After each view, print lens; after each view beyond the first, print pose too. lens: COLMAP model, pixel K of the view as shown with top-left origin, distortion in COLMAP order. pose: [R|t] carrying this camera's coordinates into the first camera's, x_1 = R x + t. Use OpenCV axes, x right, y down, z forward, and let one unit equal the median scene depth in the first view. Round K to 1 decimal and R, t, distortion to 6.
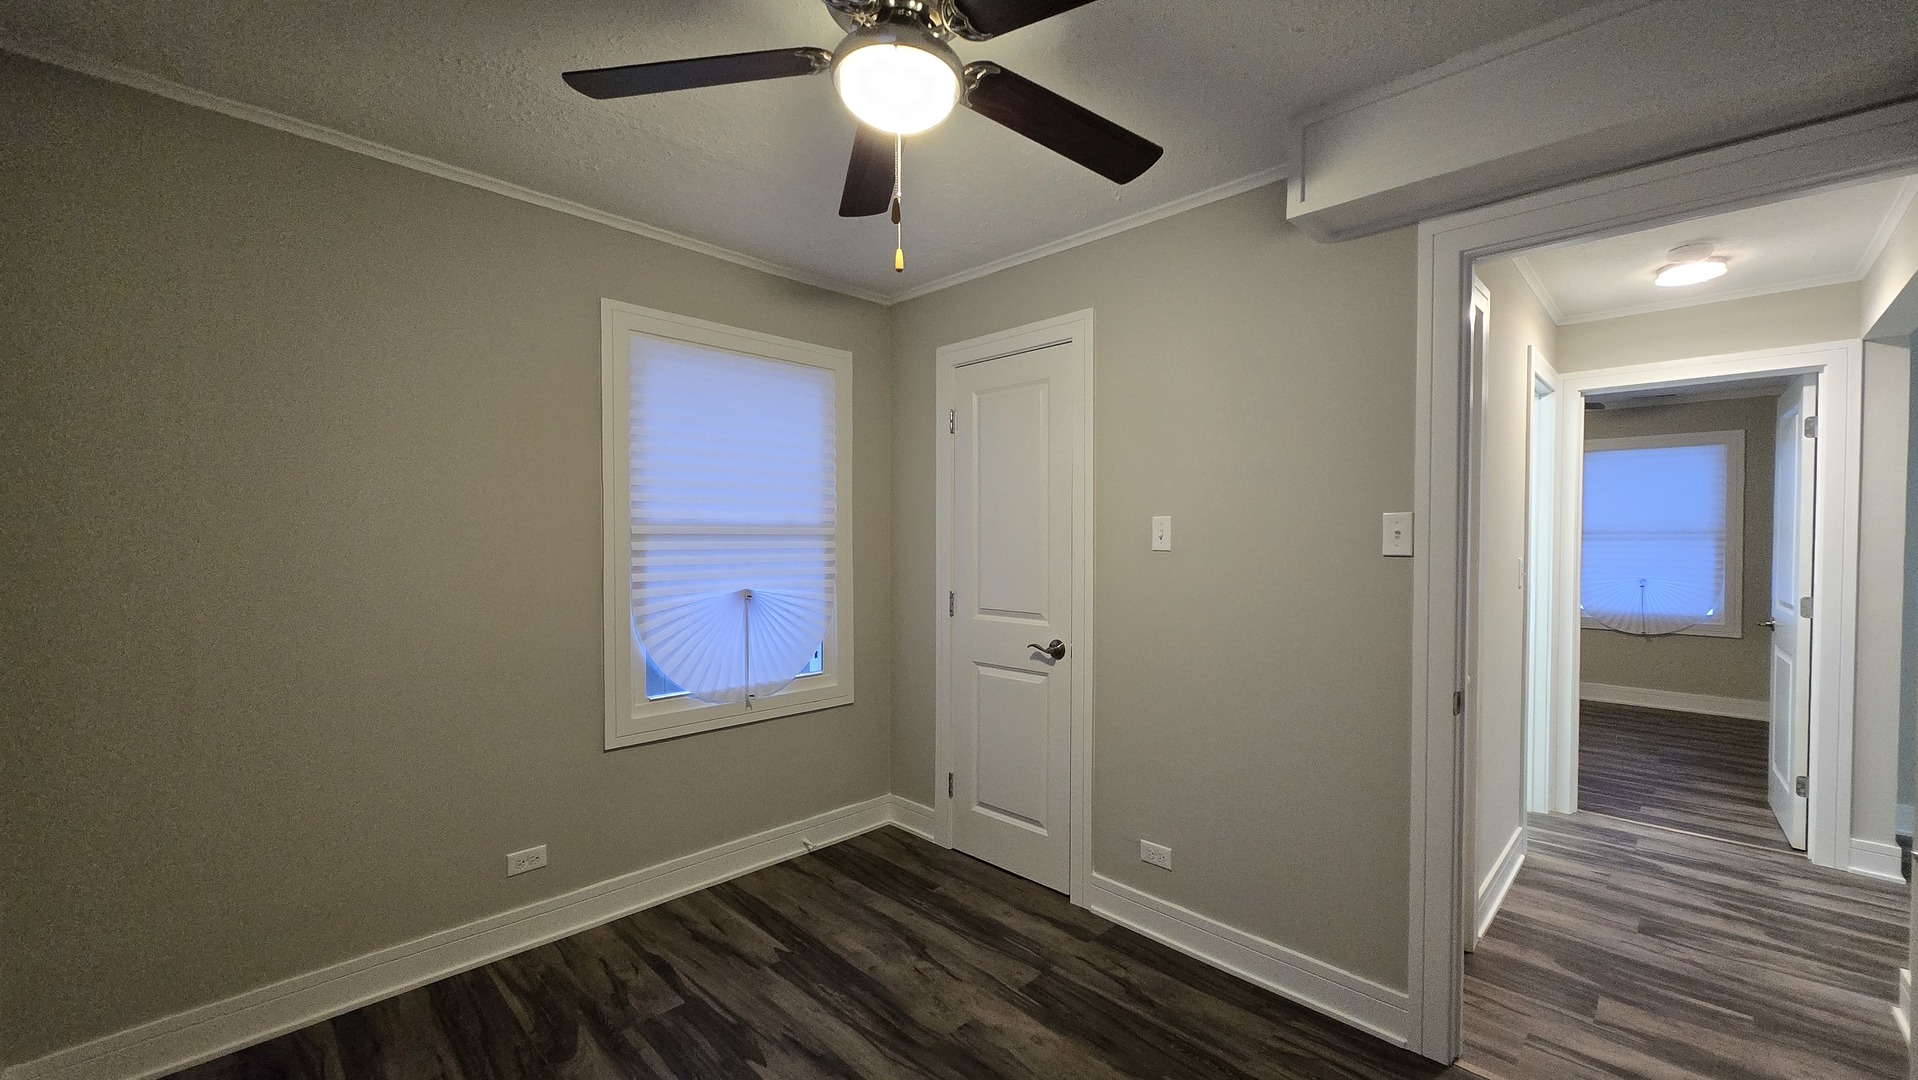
lens RADIAL K [[748.1, 0, 951.0], [0, 748.1, 550.7], [0, 0, 1]] dist [-0.000075, -0.000134]
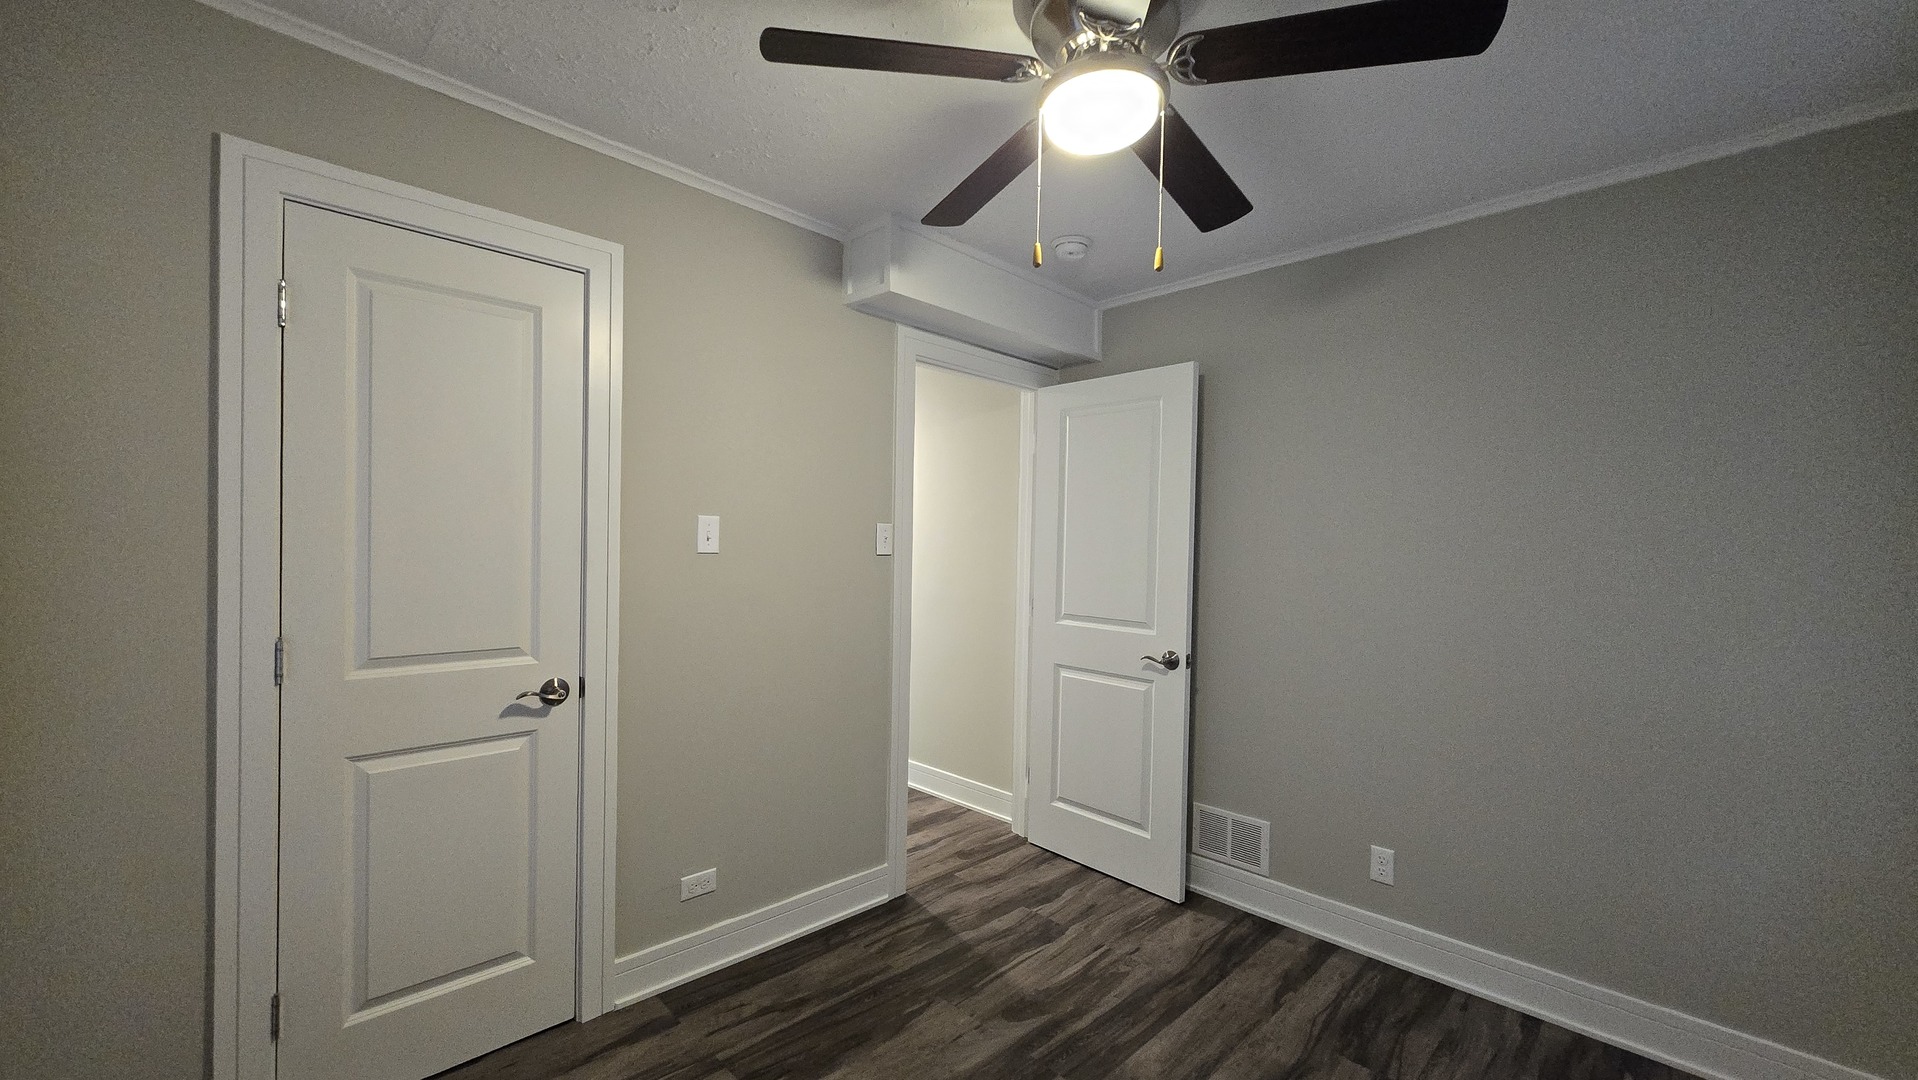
lens RADIAL K [[748.1, 0, 951.0], [0, 748.1, 550.7], [0, 0, 1]] dist [-0.000075, -0.000134]
pose [[0.014677, -0.014643, 0.999785, -0.569918], [-0.002400, 0.999889, 0.014680, -0.015377], [-0.999889, -0.002615, 0.014640, 0.610719]]
